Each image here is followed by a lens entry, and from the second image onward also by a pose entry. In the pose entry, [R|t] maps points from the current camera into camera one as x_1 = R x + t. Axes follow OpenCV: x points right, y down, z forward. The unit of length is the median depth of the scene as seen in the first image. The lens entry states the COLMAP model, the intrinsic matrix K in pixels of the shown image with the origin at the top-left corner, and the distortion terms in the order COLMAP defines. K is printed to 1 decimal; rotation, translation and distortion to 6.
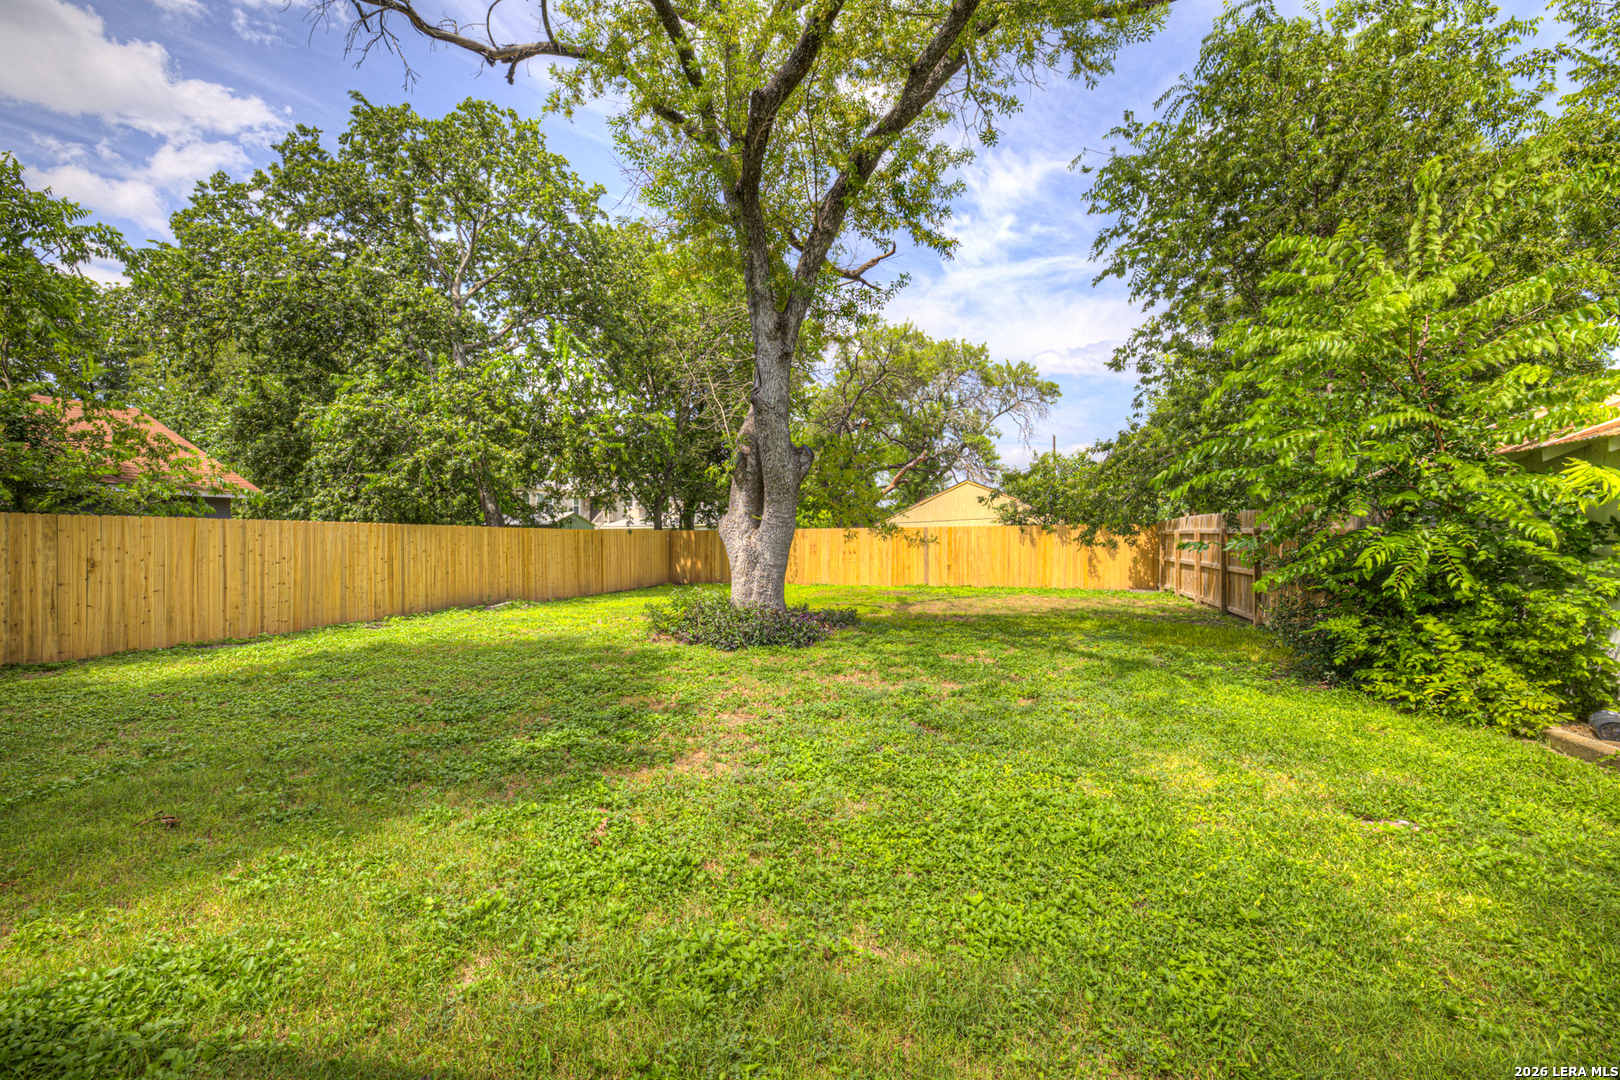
lens RADIAL K [[691.9, 0, 804.6], [0, 691.9, 540.0], [0, 0, 1]] dist [-0.053407, 0.020227]
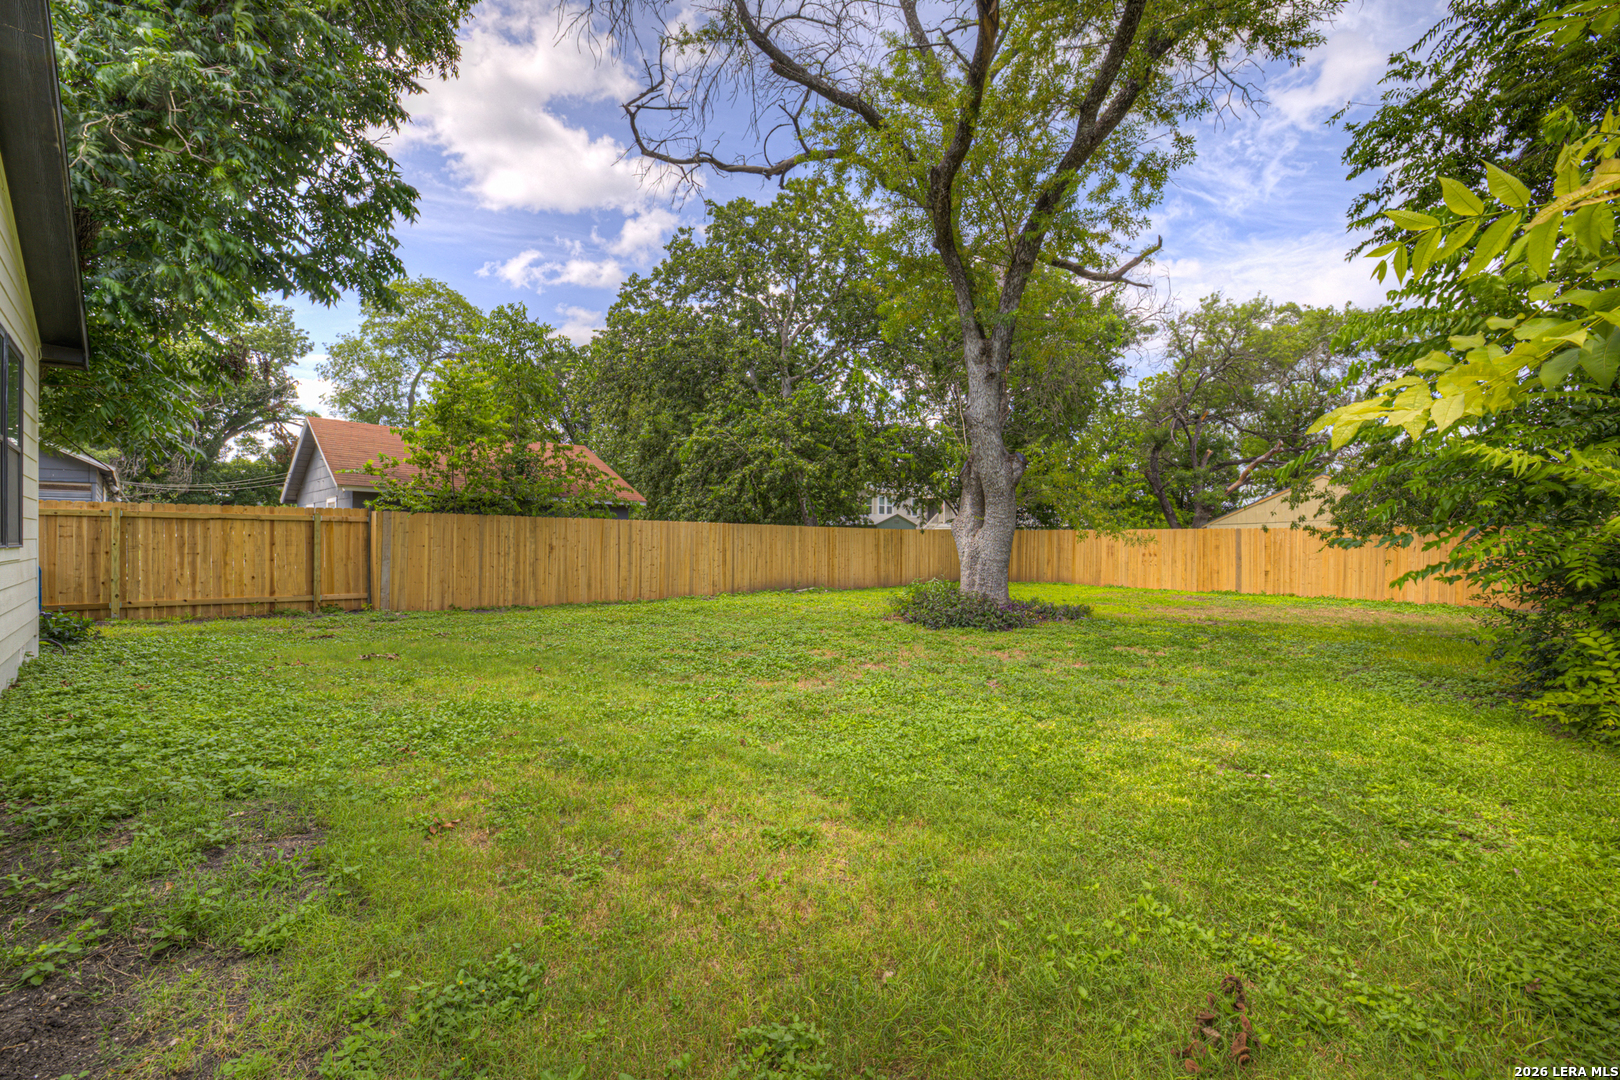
lens RADIAL K [[734.0, 0, 810.0], [0, 734.0, 540.0], [0, 0, 1]] dist [-0.047573, 0.000139]
pose [[0.862966, 0.011486, -0.505132, 0.245215], [-0.013607, 0.999907, -0.000510, 0.006486], [0.505079, 0.007314, 0.863042, -0.141025]]
